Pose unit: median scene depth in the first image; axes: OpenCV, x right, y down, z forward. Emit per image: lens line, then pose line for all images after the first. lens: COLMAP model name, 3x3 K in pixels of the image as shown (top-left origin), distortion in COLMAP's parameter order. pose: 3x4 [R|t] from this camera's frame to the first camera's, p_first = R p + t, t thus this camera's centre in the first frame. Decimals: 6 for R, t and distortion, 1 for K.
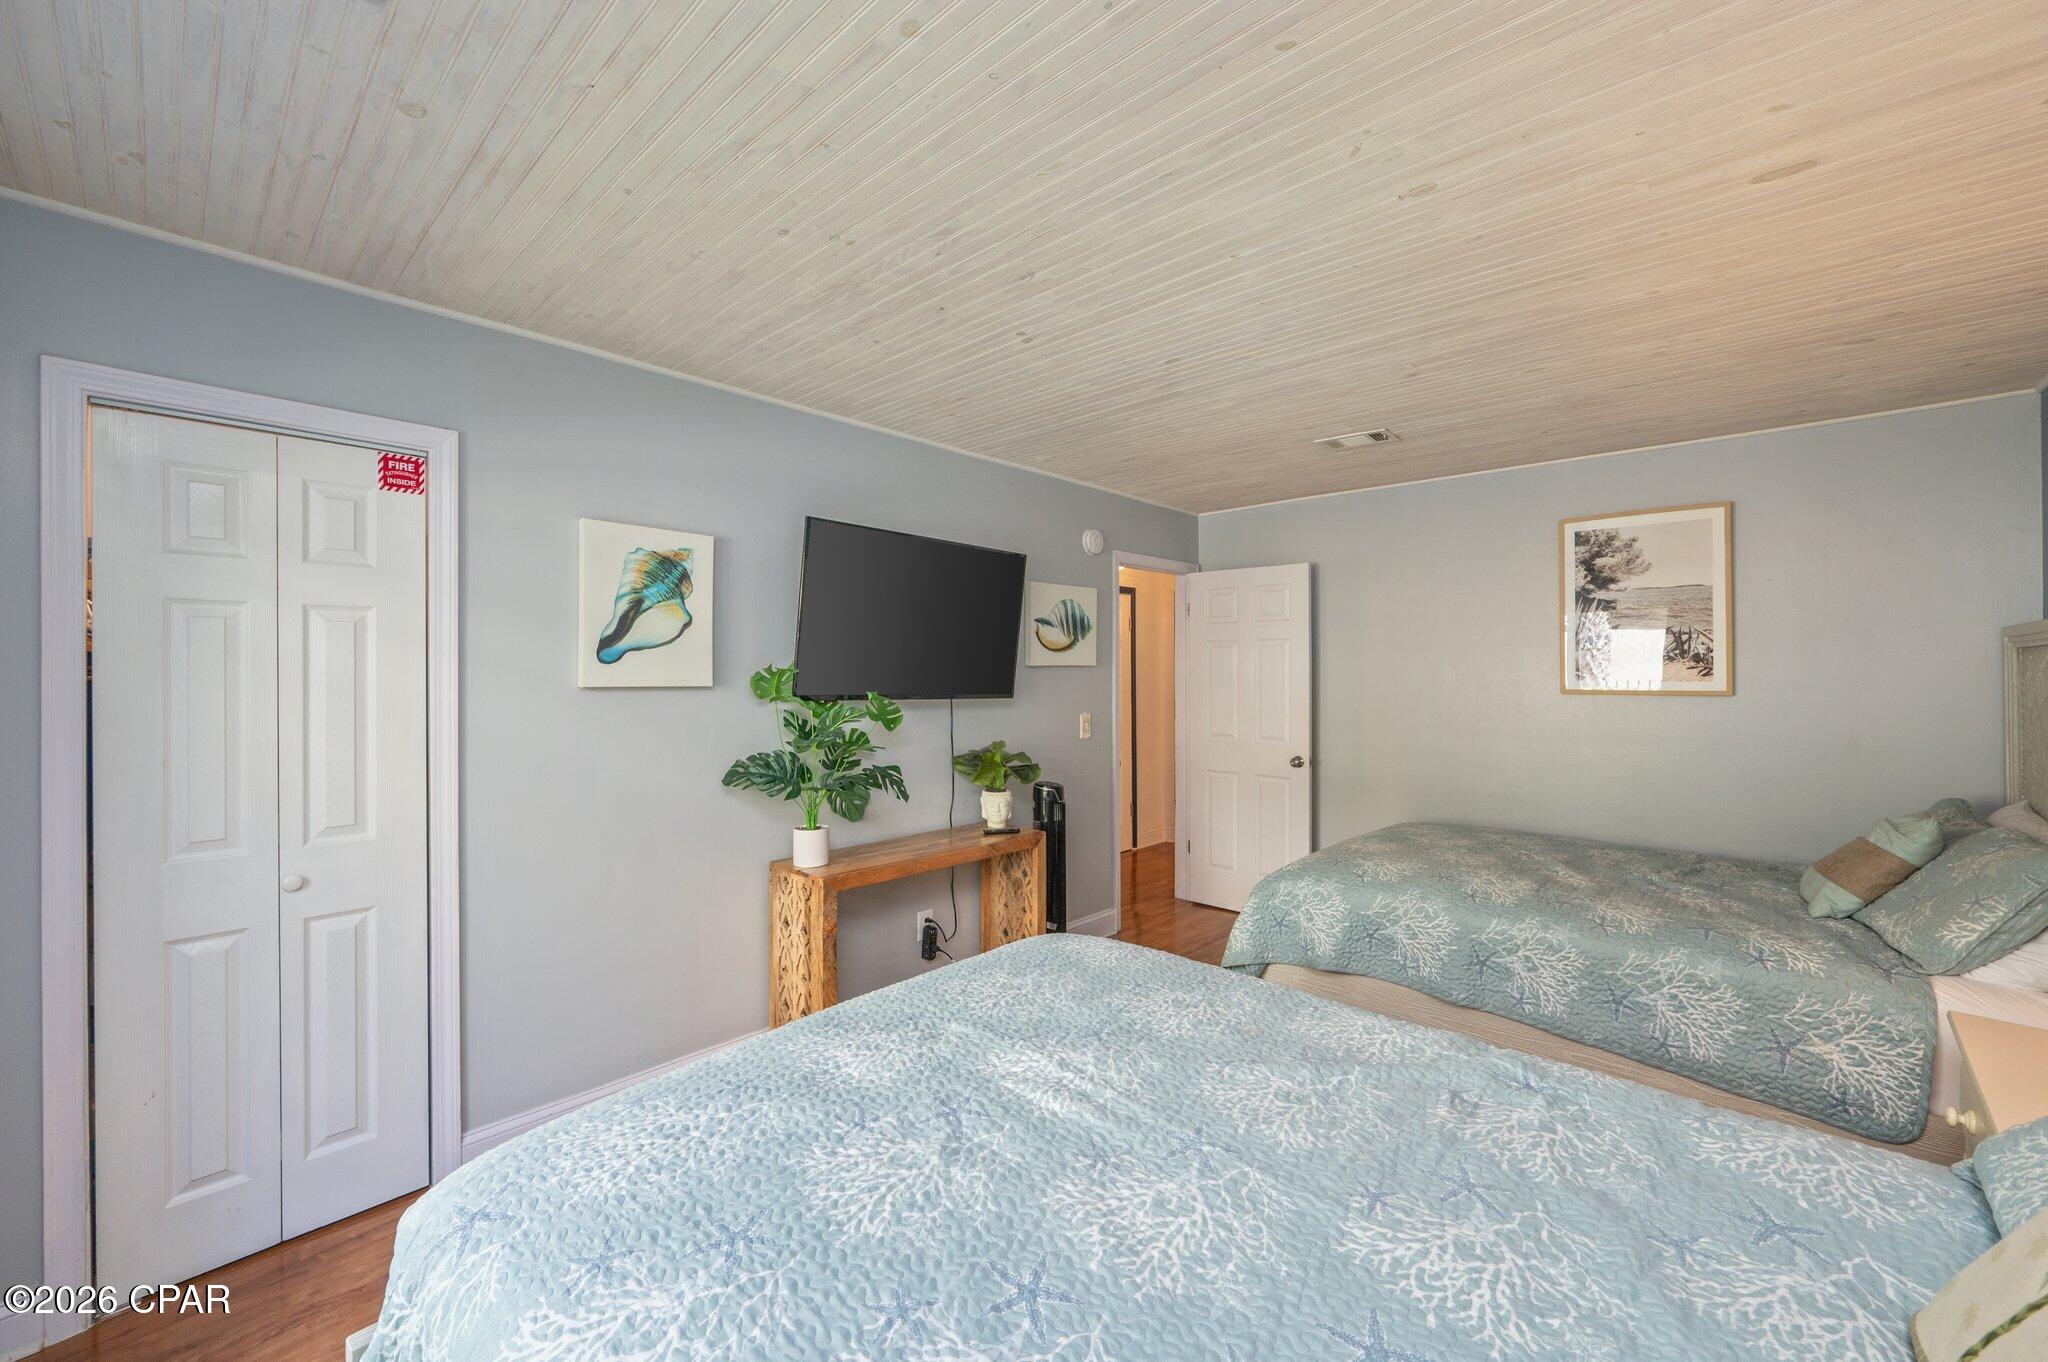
lens RADIAL K [[833.8, 0, 1058.7], [0, 833.8, 671.8], [0, 0, 1]] dist [-0.000153, 0.000777]
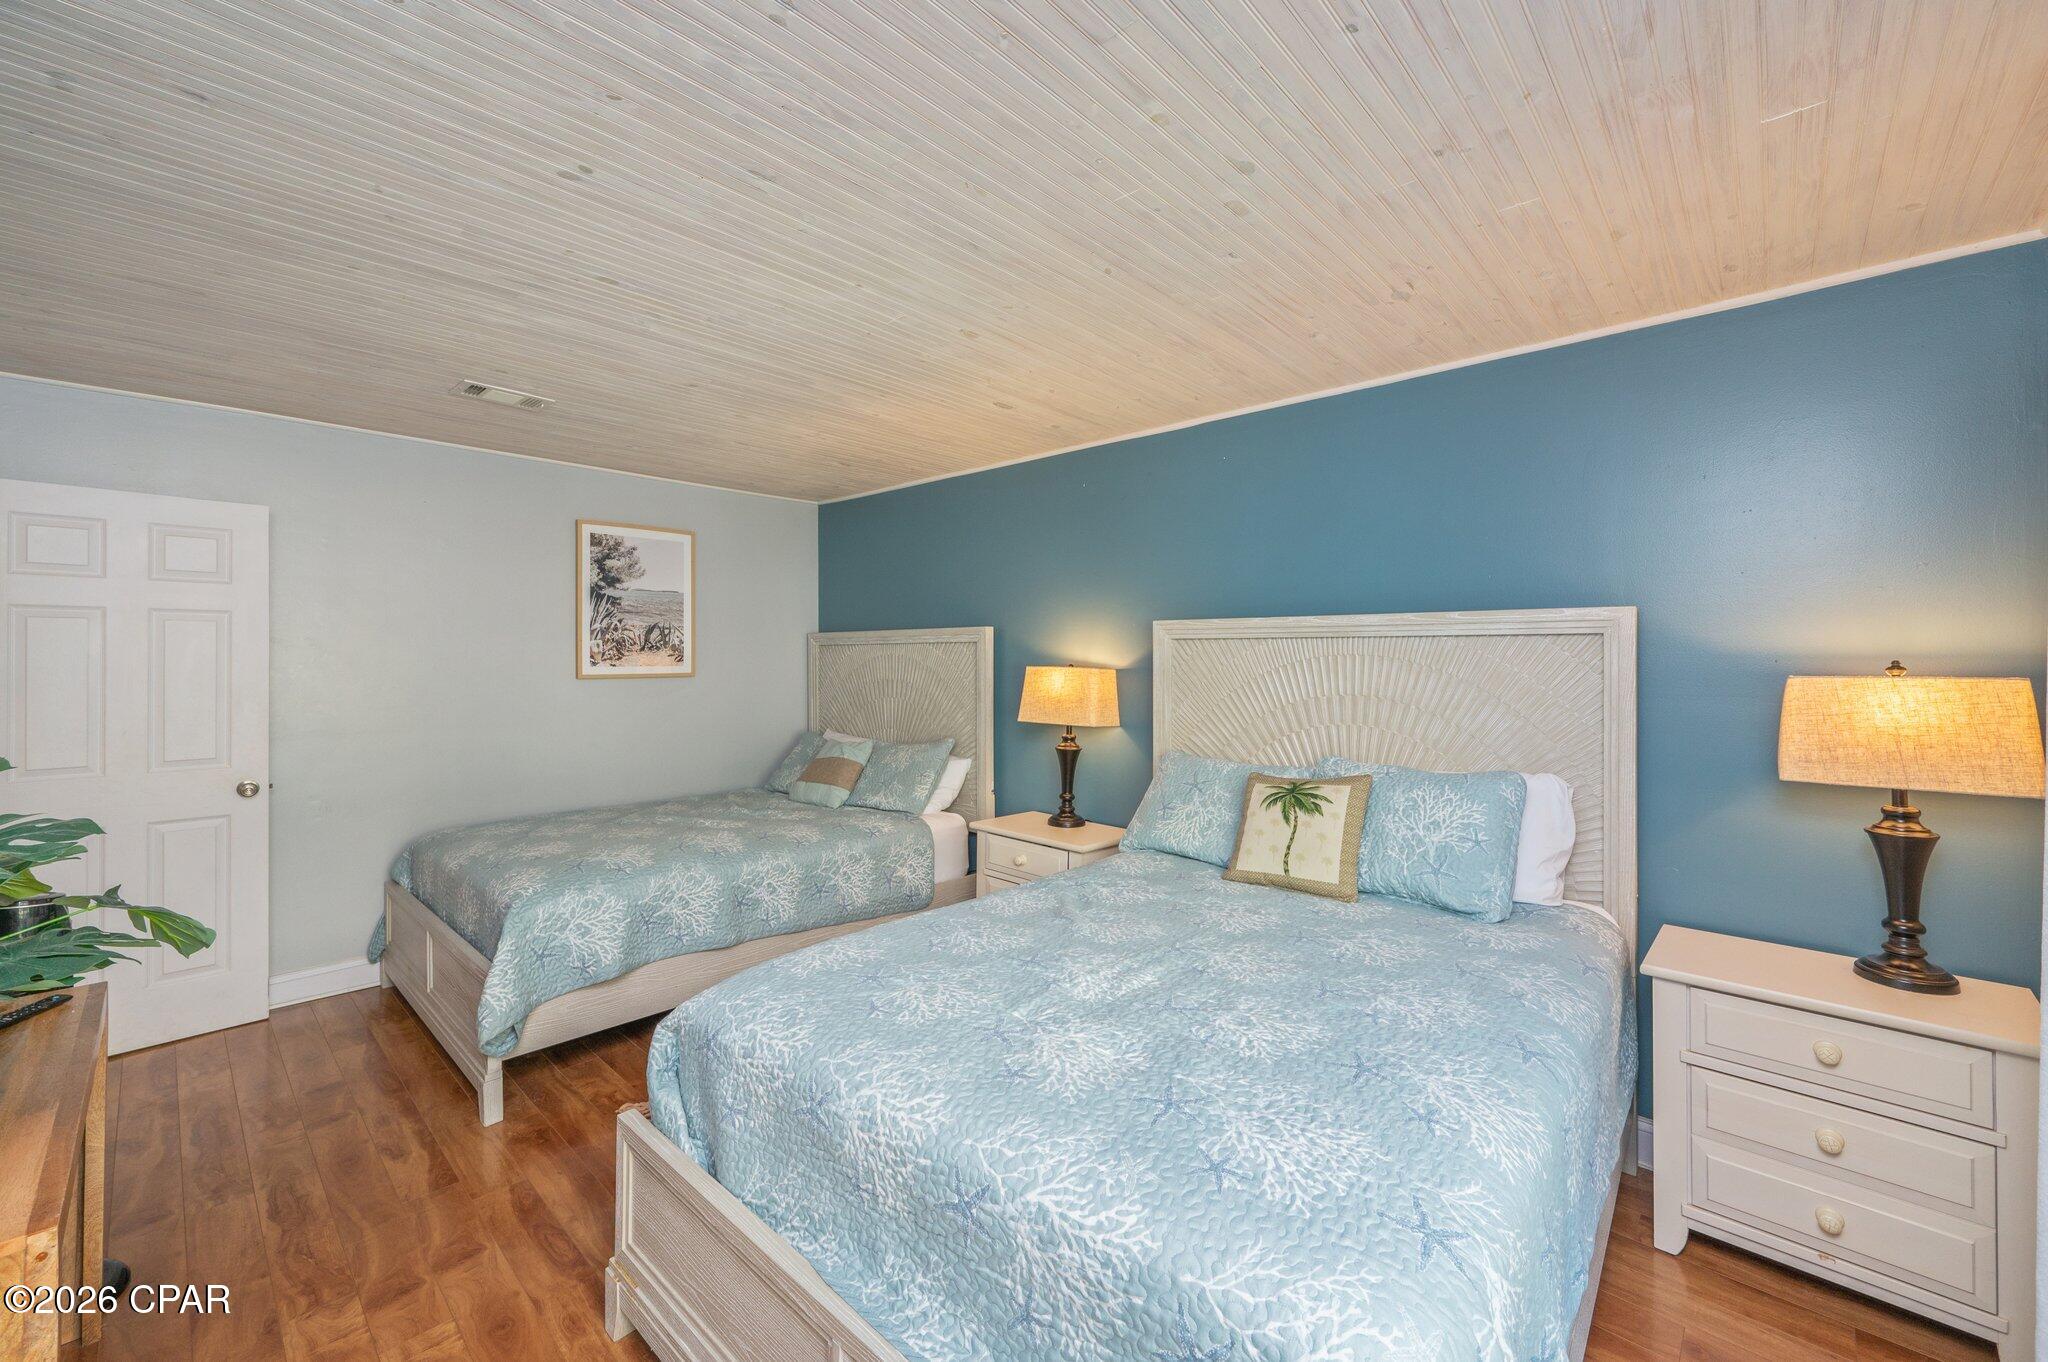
lens RADIAL K [[833.8, 0, 1014.0], [0, 833.8, 662.8], [0, 0, 1]] dist [-0.000153, 0.000777]
pose [[0.002248, -0.008545, 0.999961, -0.538511], [-0.001416, 0.999962, 0.008549, -0.005456], [-0.999996, -0.001435, 0.002236, 0.474932]]
